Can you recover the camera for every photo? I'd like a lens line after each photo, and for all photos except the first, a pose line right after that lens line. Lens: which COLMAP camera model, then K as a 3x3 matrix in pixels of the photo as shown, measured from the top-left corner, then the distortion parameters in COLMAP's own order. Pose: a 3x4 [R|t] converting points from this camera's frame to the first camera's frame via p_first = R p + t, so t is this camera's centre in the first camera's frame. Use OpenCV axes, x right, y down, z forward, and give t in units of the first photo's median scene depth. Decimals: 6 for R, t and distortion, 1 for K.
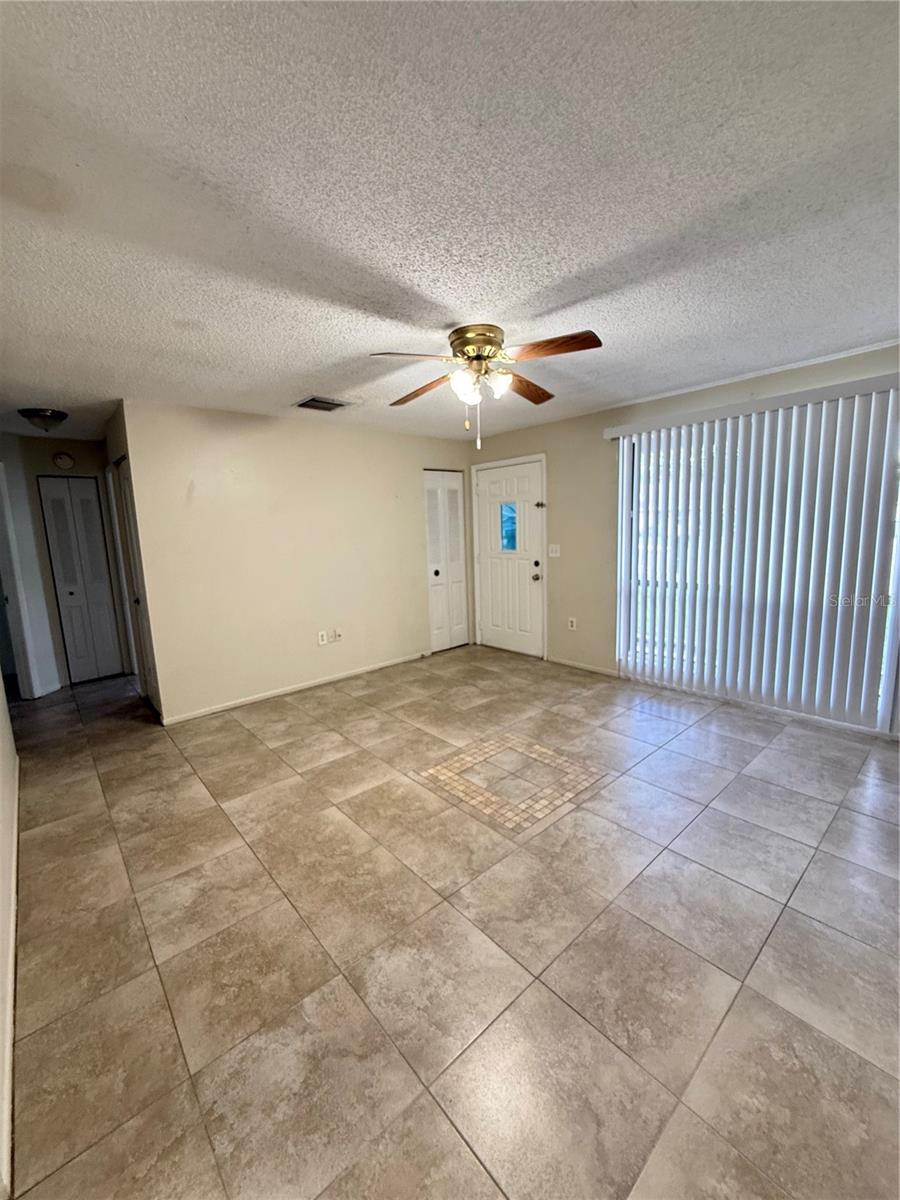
lens RADIAL K [[478.8, 0, 451.8], [0, 478.8, 597.2], [0, 0, 1]] dist [-0.003822, 0.000182]
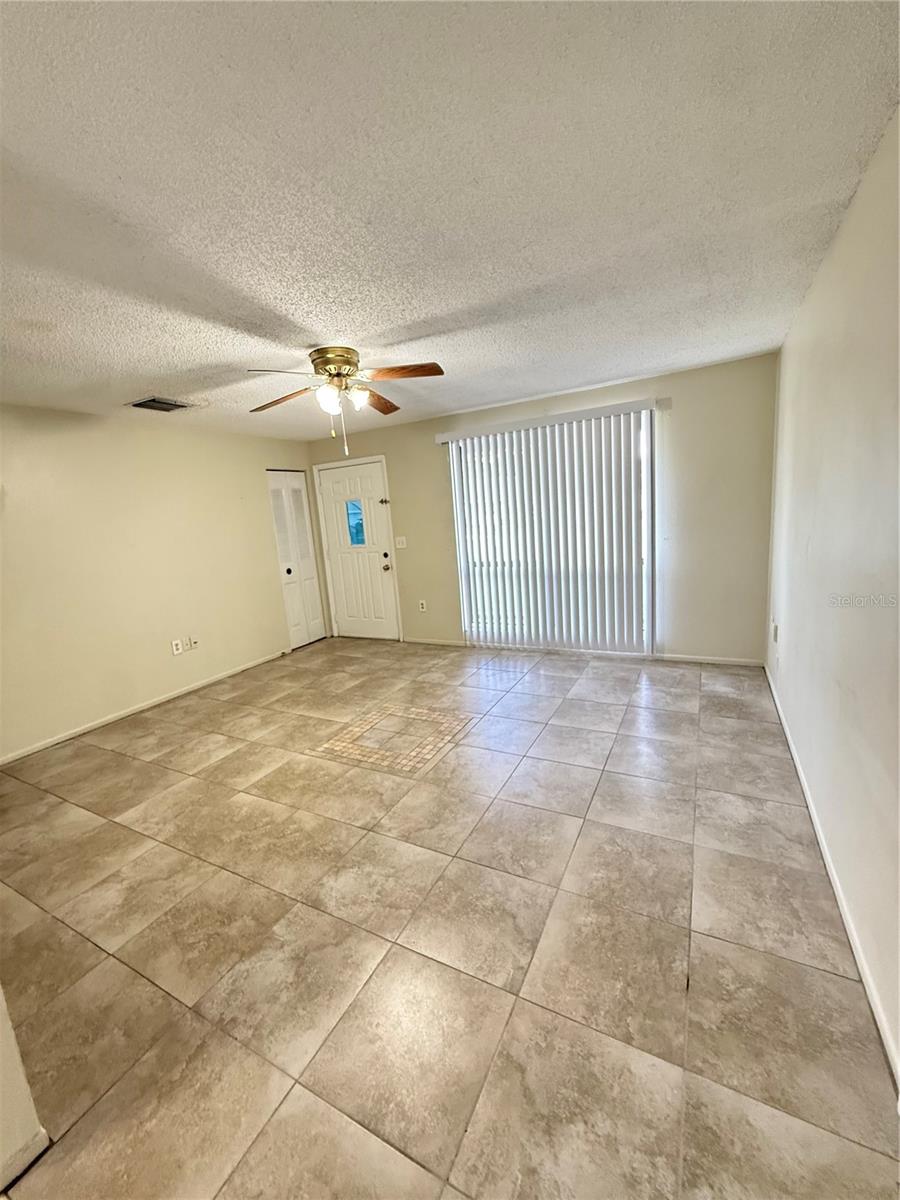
lens RADIAL K [[478.8, 0, 449.4], [0, 478.8, 598.3], [0, 0, 1]] dist [-0.003822, 0.000182]
pose [[0.935091, -0.098841, 0.340346, -0.134301], [0.095595, 0.995072, 0.026336, 0.026325], [-0.341272, 0.007909, 0.939931, -0.158327]]
